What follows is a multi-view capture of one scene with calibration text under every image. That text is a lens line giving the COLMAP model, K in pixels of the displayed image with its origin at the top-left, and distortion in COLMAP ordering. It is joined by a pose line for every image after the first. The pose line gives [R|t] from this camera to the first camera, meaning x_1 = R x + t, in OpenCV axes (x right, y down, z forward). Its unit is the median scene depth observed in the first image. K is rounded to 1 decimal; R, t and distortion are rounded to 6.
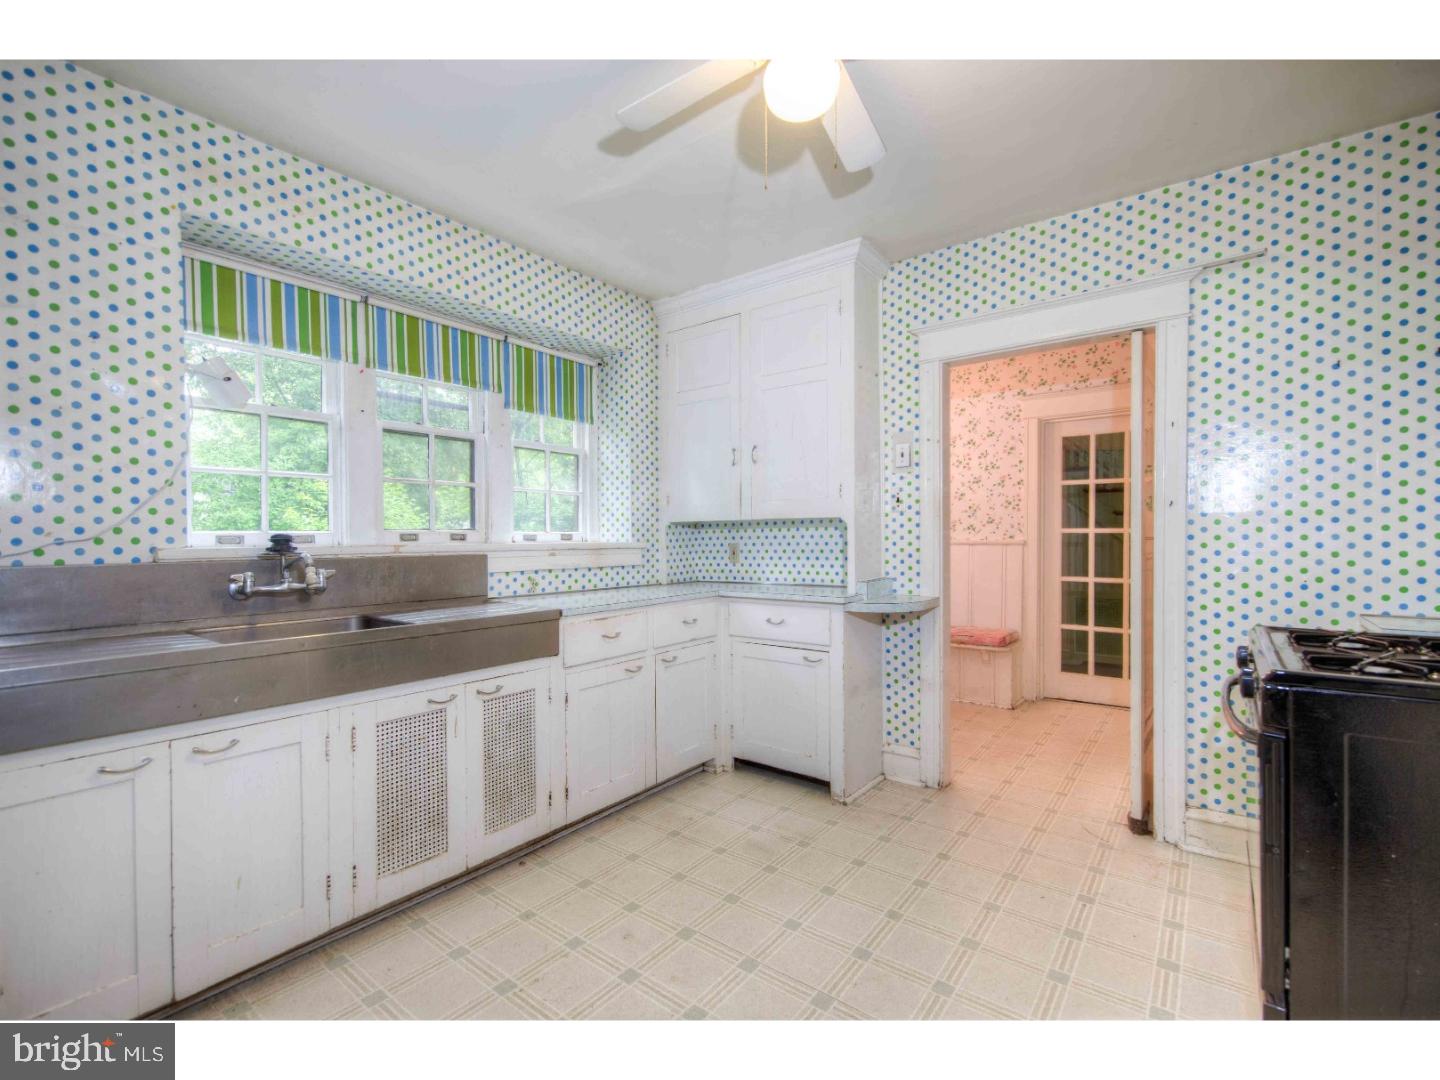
lens RADIAL K [[640.7, 0, 720.0], [0, 640.7, 540.0], [0, 0, 1]] dist [0.018576, -0.000019]
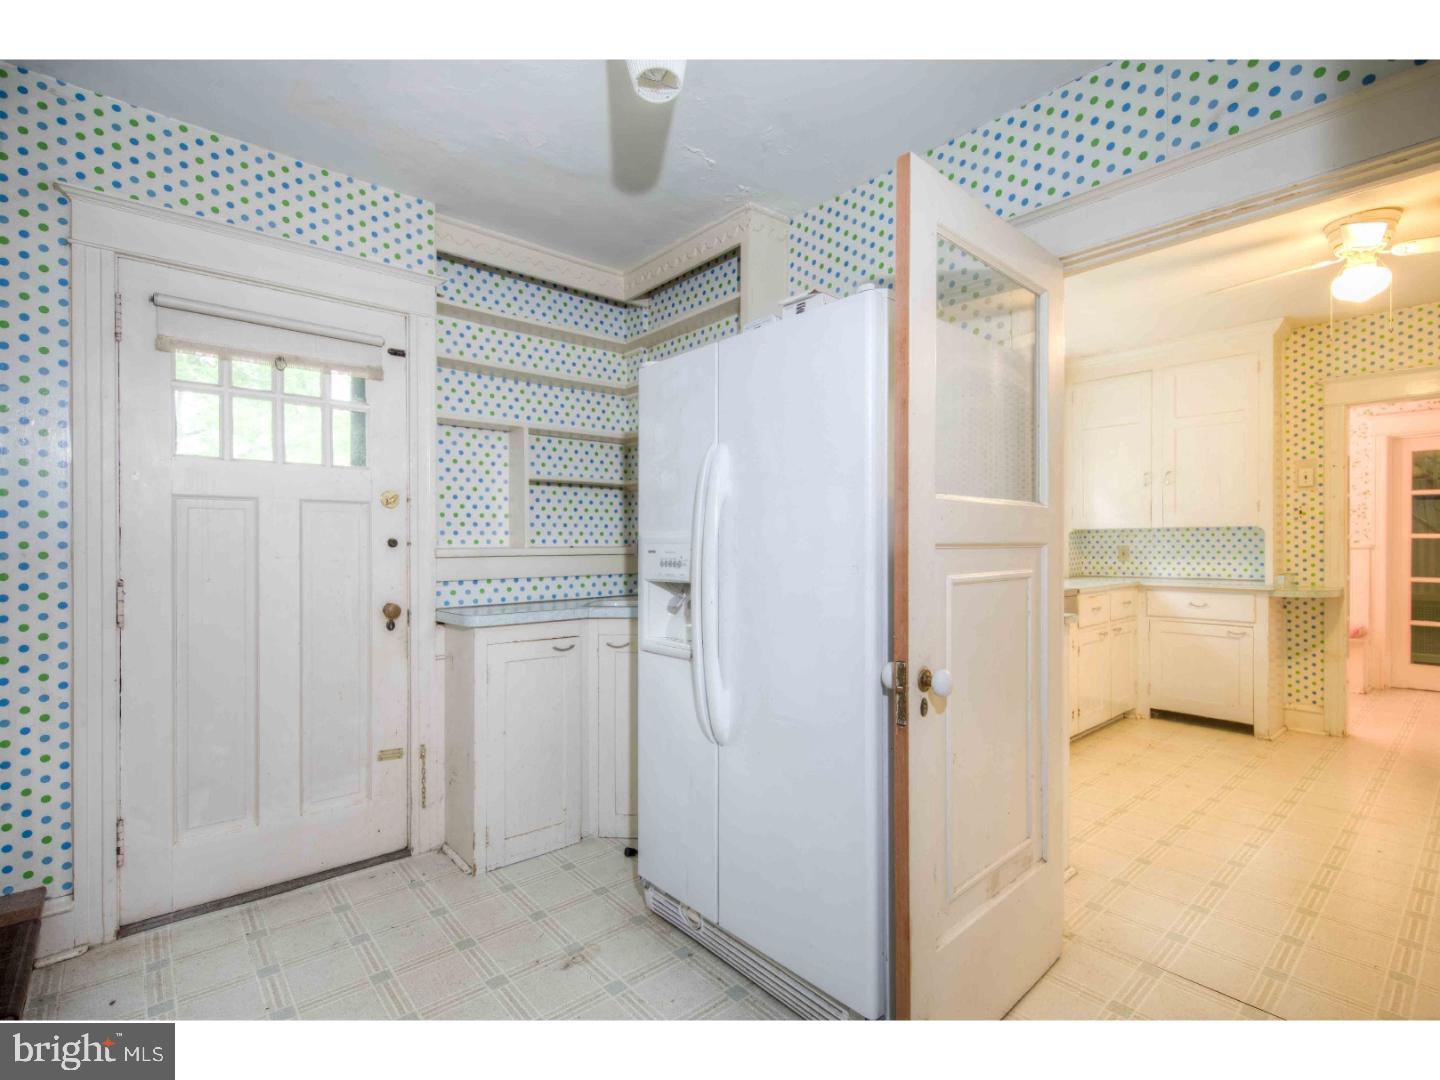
lens RADIAL K [[678.3, 0, 720.0], [0, 678.3, 540.0], [0, 0, 1]] dist [0.000471, -0.000088]
pose [[0.979385, 0.003227, -0.201976, -0.577007], [-0.004525, 0.999972, -0.005966, 0.006248], [0.201952, 0.006757, 0.979372, -0.553092]]
